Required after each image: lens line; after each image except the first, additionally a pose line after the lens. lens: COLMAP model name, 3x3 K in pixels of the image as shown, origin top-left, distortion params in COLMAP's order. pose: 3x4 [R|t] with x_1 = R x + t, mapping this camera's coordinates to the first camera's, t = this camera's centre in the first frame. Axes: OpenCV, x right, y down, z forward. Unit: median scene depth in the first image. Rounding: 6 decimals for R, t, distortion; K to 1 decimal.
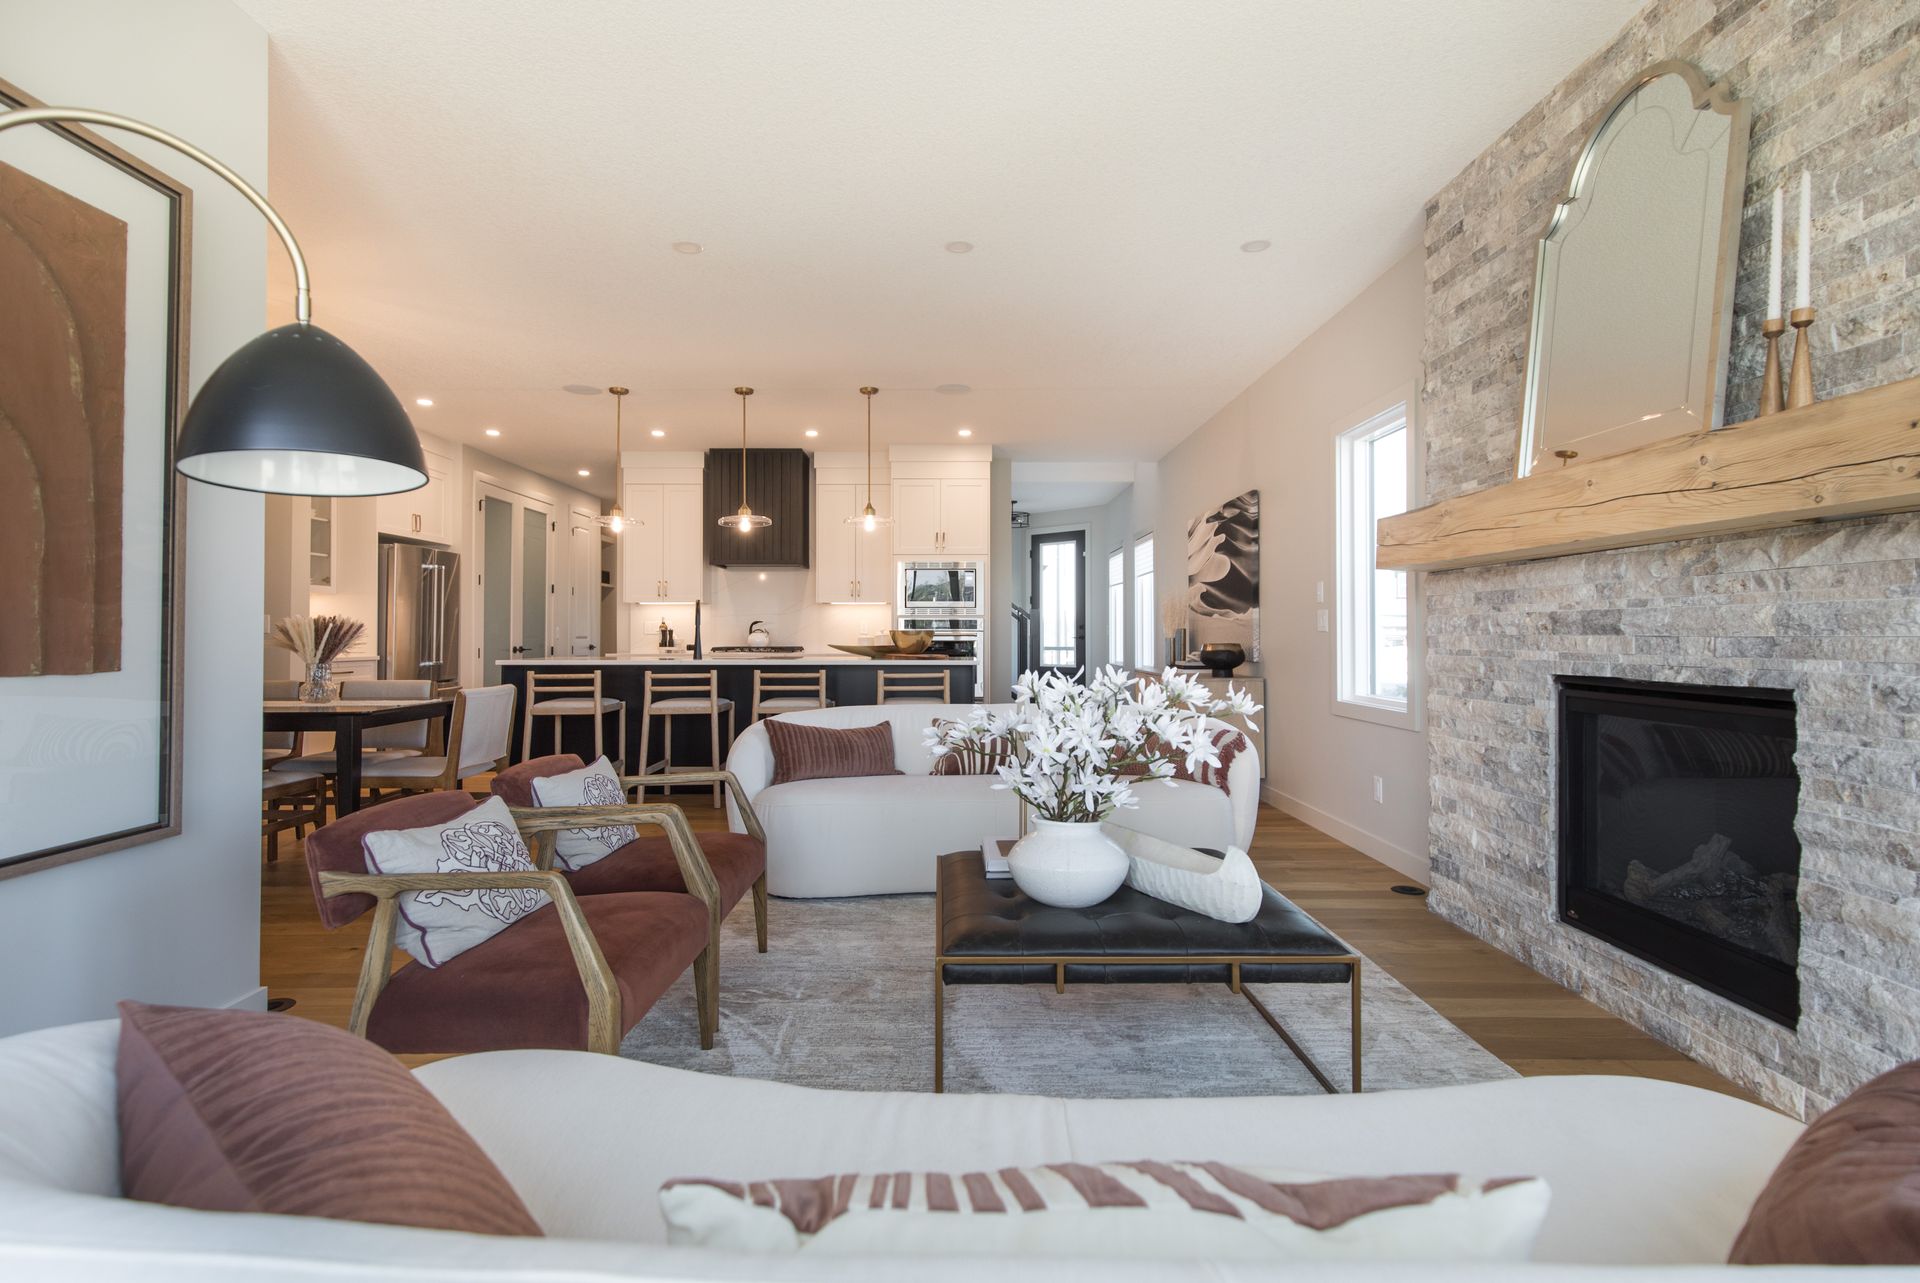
lens RADIAL K [[944.7, 0, 949.4], [0, 944.7, 624.7], [0, 0, 1]] dist [0.017308, -0.001078]
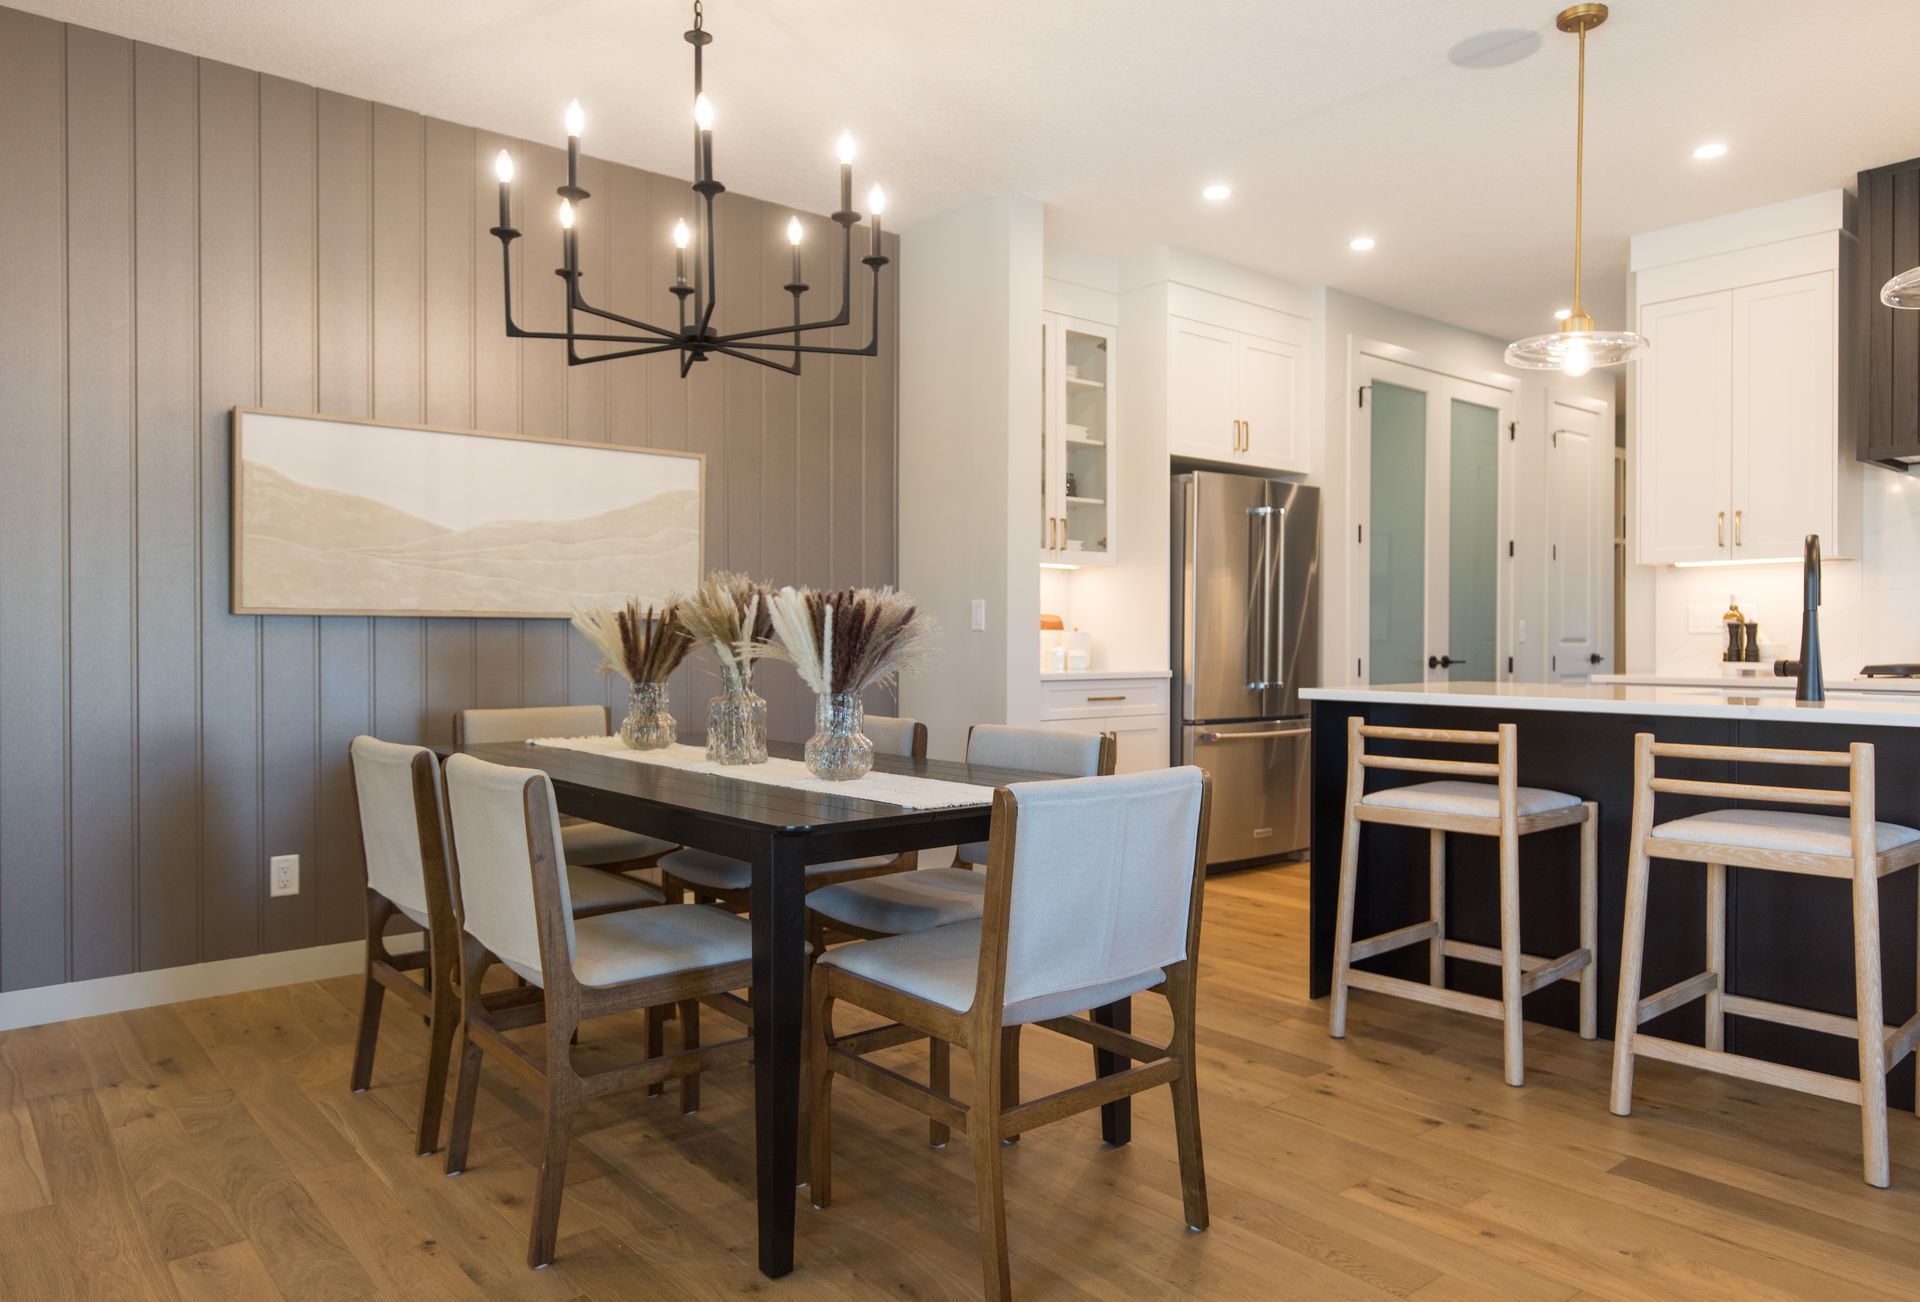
lens RADIAL K [[1271.8, 0, 944.7], [0, 1271.8, 639.0], [0, 0, 1]] dist [0.000266, -0.000221]
pose [[0.638116, 0.003899, -0.769930, -0.090617], [0.006367, 0.999926, 0.010341, 0.004779], [0.769914, -0.011501, 0.638045, 0.380445]]
